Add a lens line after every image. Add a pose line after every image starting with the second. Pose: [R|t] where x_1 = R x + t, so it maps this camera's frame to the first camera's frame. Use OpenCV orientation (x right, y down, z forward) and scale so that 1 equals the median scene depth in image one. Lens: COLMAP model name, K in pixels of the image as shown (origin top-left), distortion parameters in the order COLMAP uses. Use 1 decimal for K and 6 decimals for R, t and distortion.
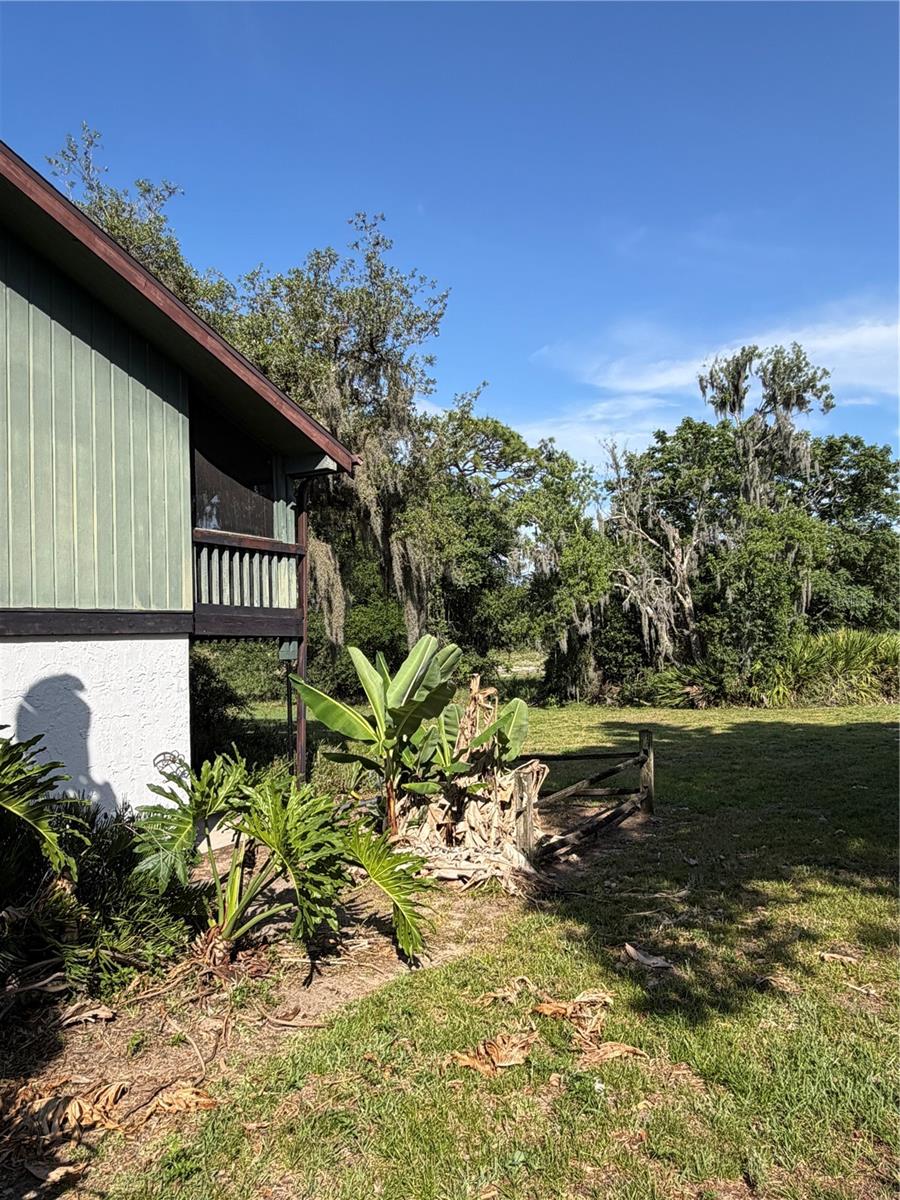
lens RADIAL K [[840.4, 0, 450.0], [0, 840.4, 600.0], [0, 0, 1]] dist [0.039046, 0.002295]
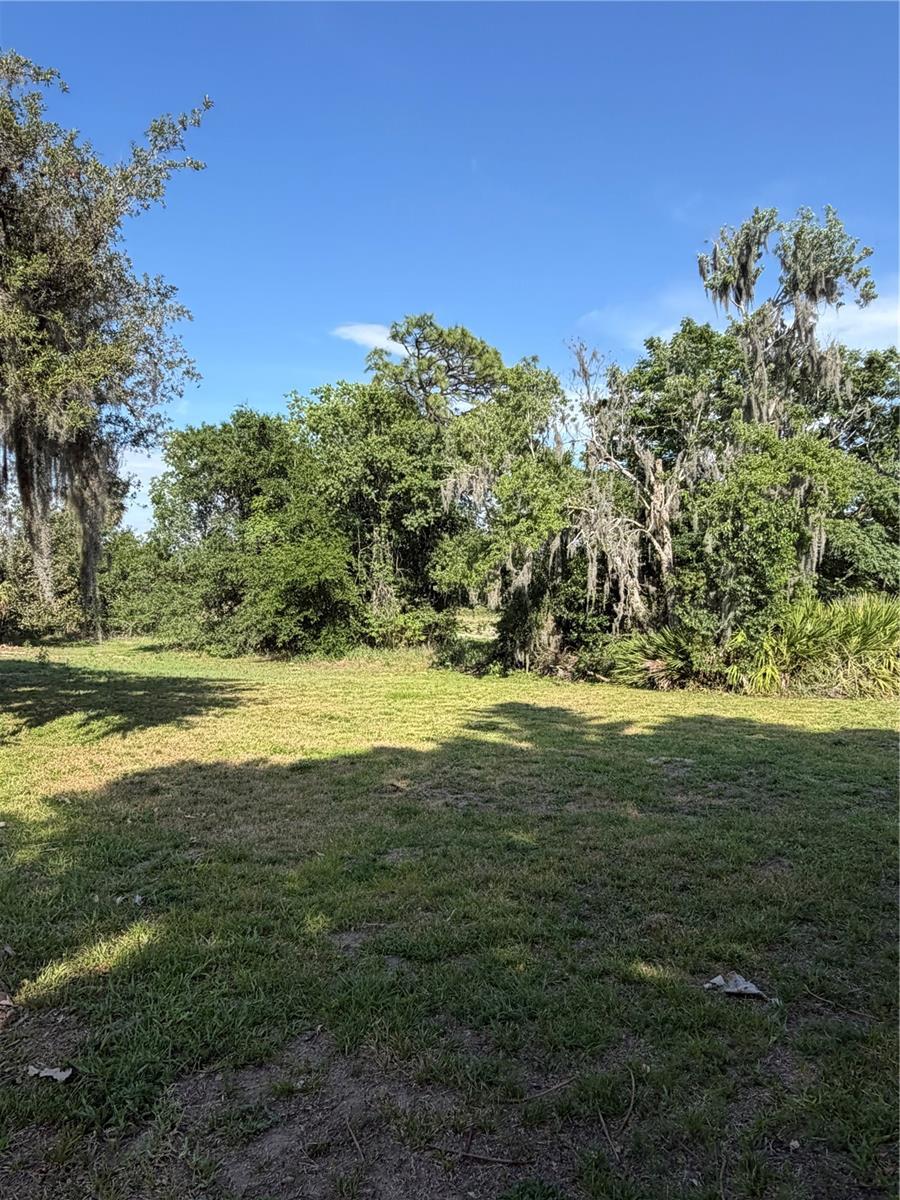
lens RADIAL K [[829.9, 0, 450.0], [0, 829.9, 600.0], [0, 0, 1]] dist [0.035133, -0.004422]
pose [[0.997429, 0.052540, -0.048724, 0.132935], [-0.050262, 0.997637, 0.046846, 0.021759], [0.051070, -0.044276, 0.997713, 0.238519]]
